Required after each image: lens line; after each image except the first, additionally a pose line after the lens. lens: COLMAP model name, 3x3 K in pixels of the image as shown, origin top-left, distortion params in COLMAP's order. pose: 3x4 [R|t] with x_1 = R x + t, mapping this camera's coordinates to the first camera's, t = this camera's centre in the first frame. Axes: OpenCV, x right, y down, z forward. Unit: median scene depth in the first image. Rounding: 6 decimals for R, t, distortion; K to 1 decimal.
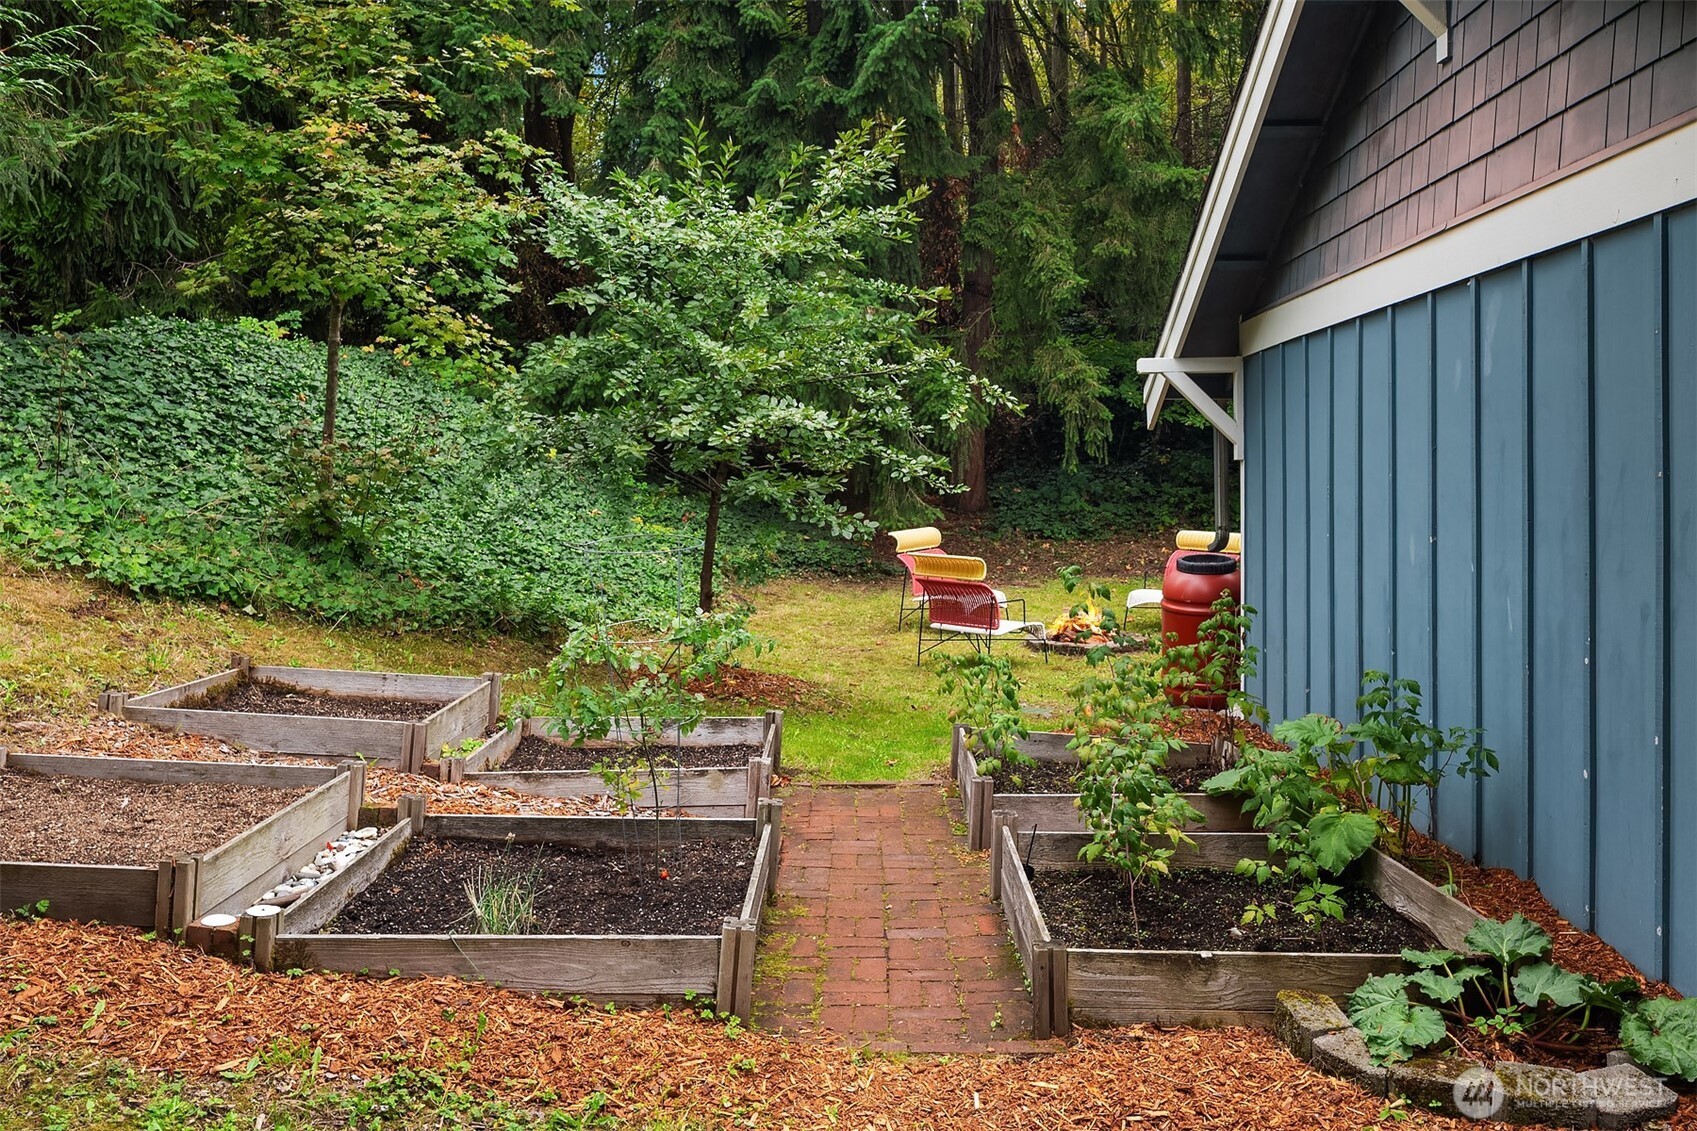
lens RADIAL K [[1383.8, 0, 864.8], [0, 1383.8, 483.4], [0, 0, 1]] dist [0.007075, -0.000876]
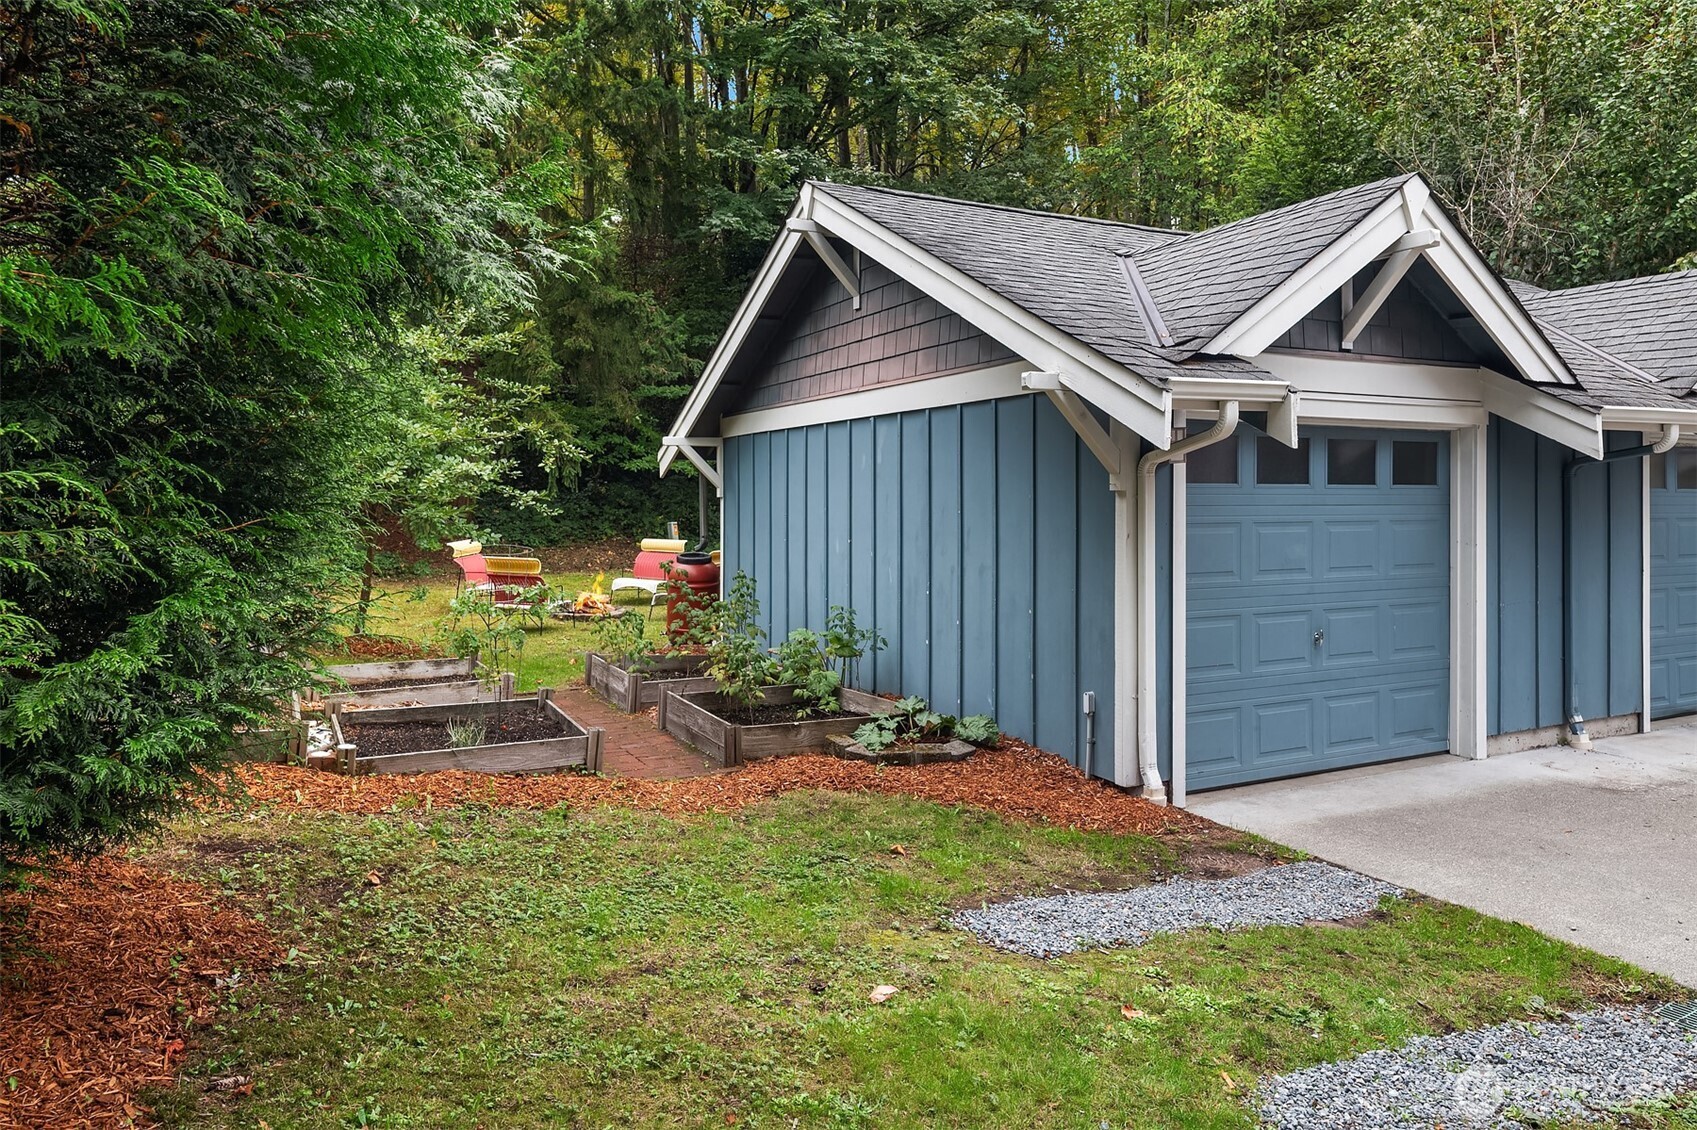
lens RADIAL K [[1116.6, 0, 835.3], [0, 1116.6, 492.2], [0, 0, 1]] dist [-0.008089, -0.001042]
pose [[0.884688, 0.004300, 0.466163, -0.331485], [-0.000443, 0.999965, -0.008382, -0.015146], [-0.466183, 0.007209, 0.884659, -0.392443]]
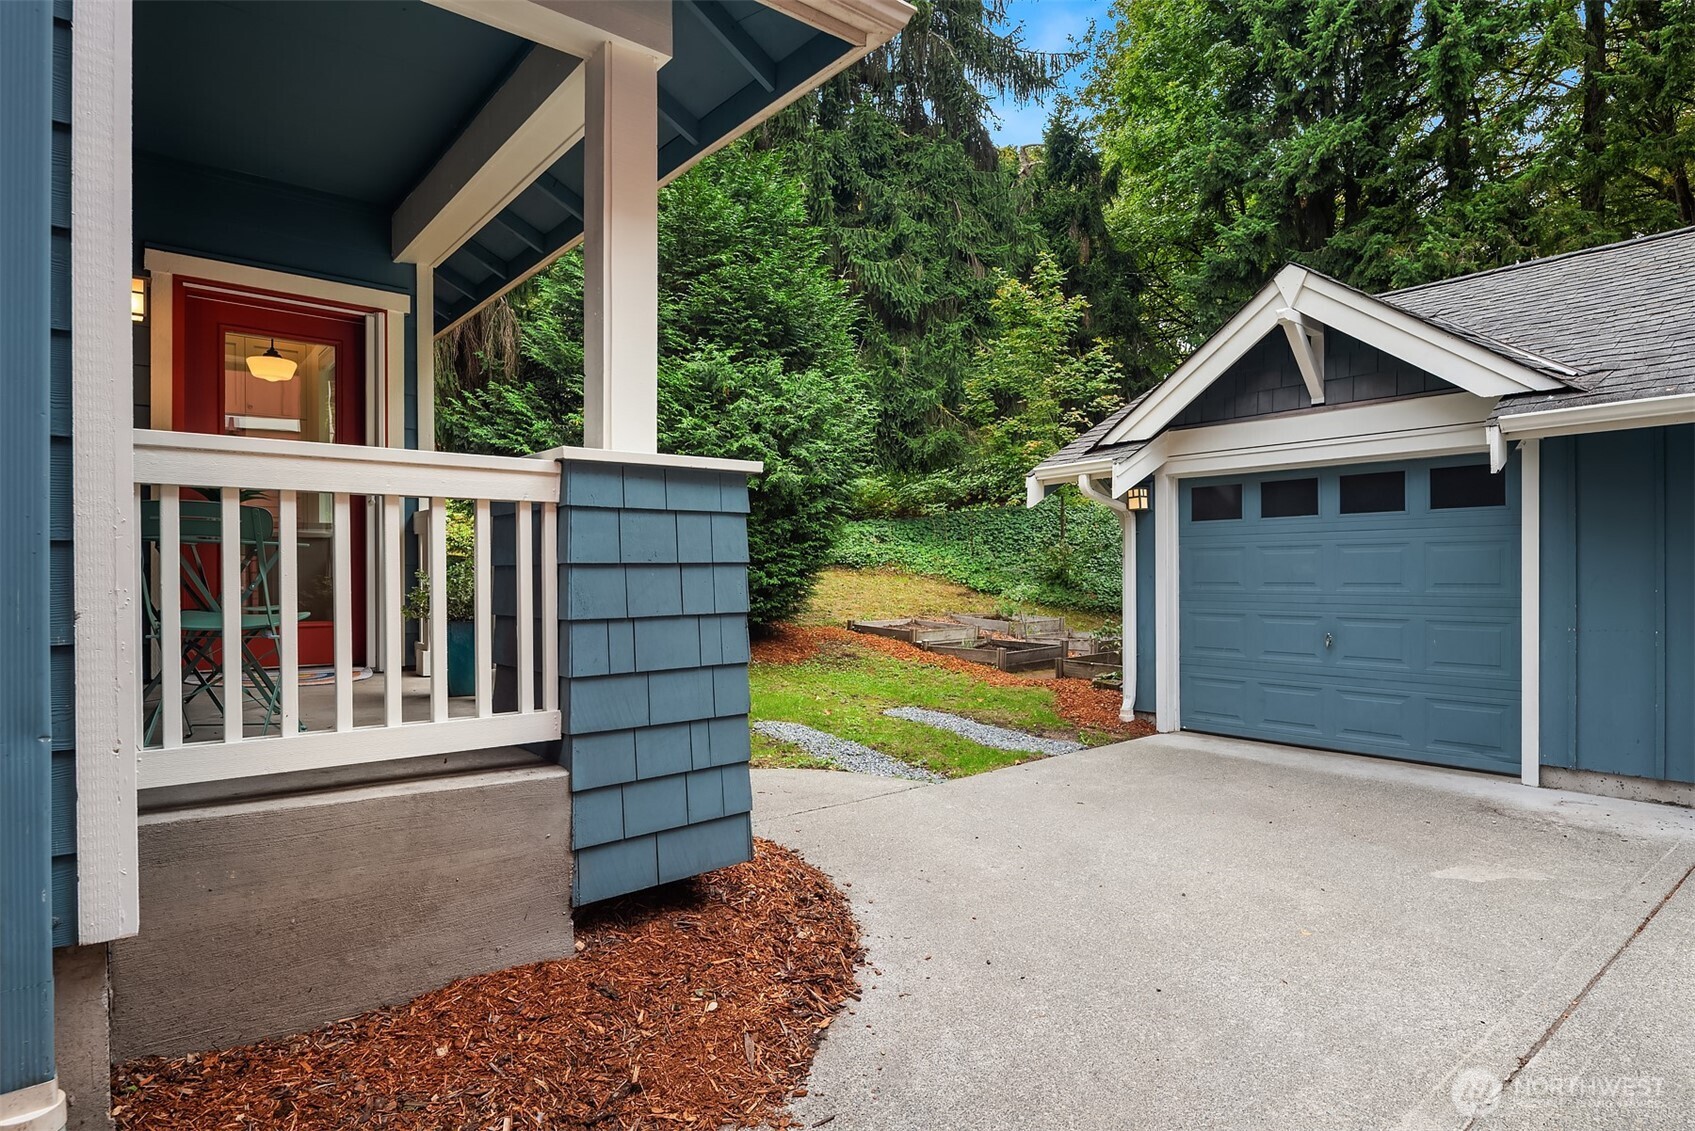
lens RADIAL K [[926.4, 0, 848.5], [0, 926.4, 570.6], [0, 0, 1]] dist [0.002402, -0.008003]
pose [[0.661050, -0.003848, -0.750332, 1.108644], [0.005715, 0.999984, -0.000093, 0.033615], [0.750320, -0.004227, 0.661061, -0.830298]]
